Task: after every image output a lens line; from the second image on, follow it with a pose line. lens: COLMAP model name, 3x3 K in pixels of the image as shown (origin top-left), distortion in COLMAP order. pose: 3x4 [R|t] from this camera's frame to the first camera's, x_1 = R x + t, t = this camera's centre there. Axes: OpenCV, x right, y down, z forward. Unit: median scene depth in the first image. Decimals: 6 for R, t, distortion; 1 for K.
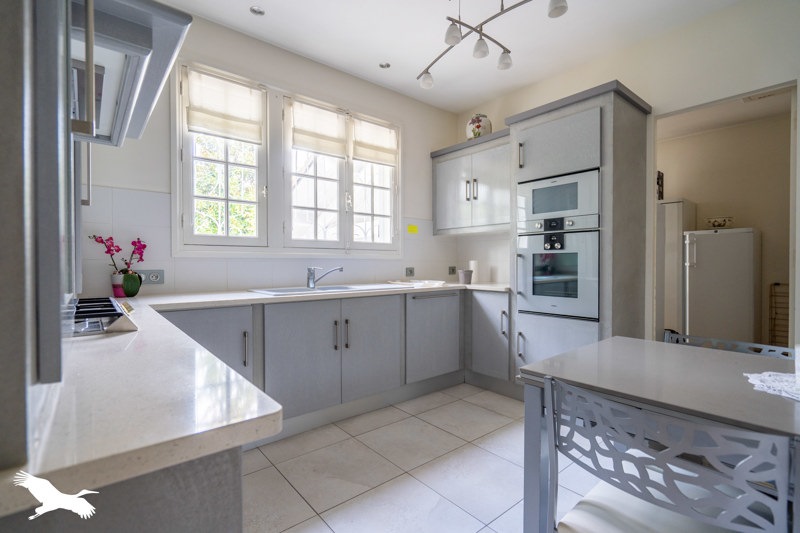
lens RADIAL K [[371.1, 0, 394.5], [0, 371.1, 266.0], [0, 0, 1]] dist [0.000096, 0.001119]
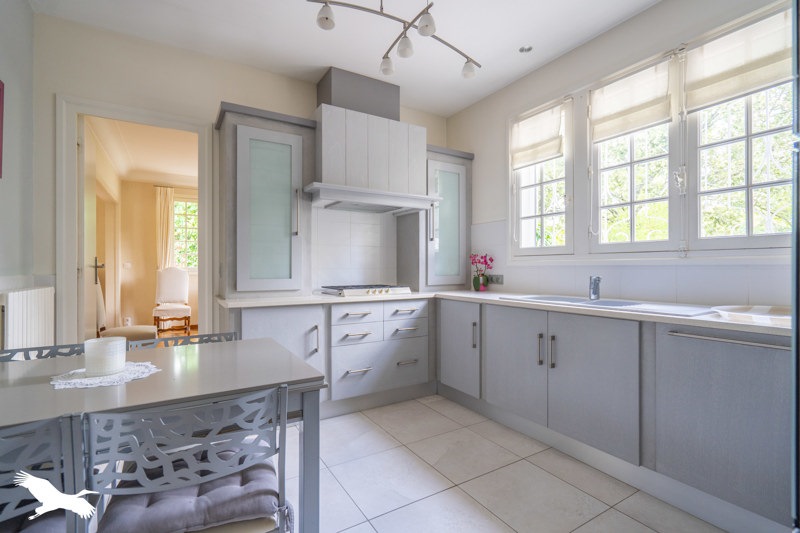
lens RADIAL K [[371.1, 0, 395.4], [0, 371.1, 267.4], [0, 0, 1]] dist [0.000096, 0.001119]
pose [[-0.144576, 0.000353, -0.989494, 0.689652], [-0.007474, 0.999971, 0.001449, -0.014185], [0.989465, 0.007605, -0.144569, 0.655887]]
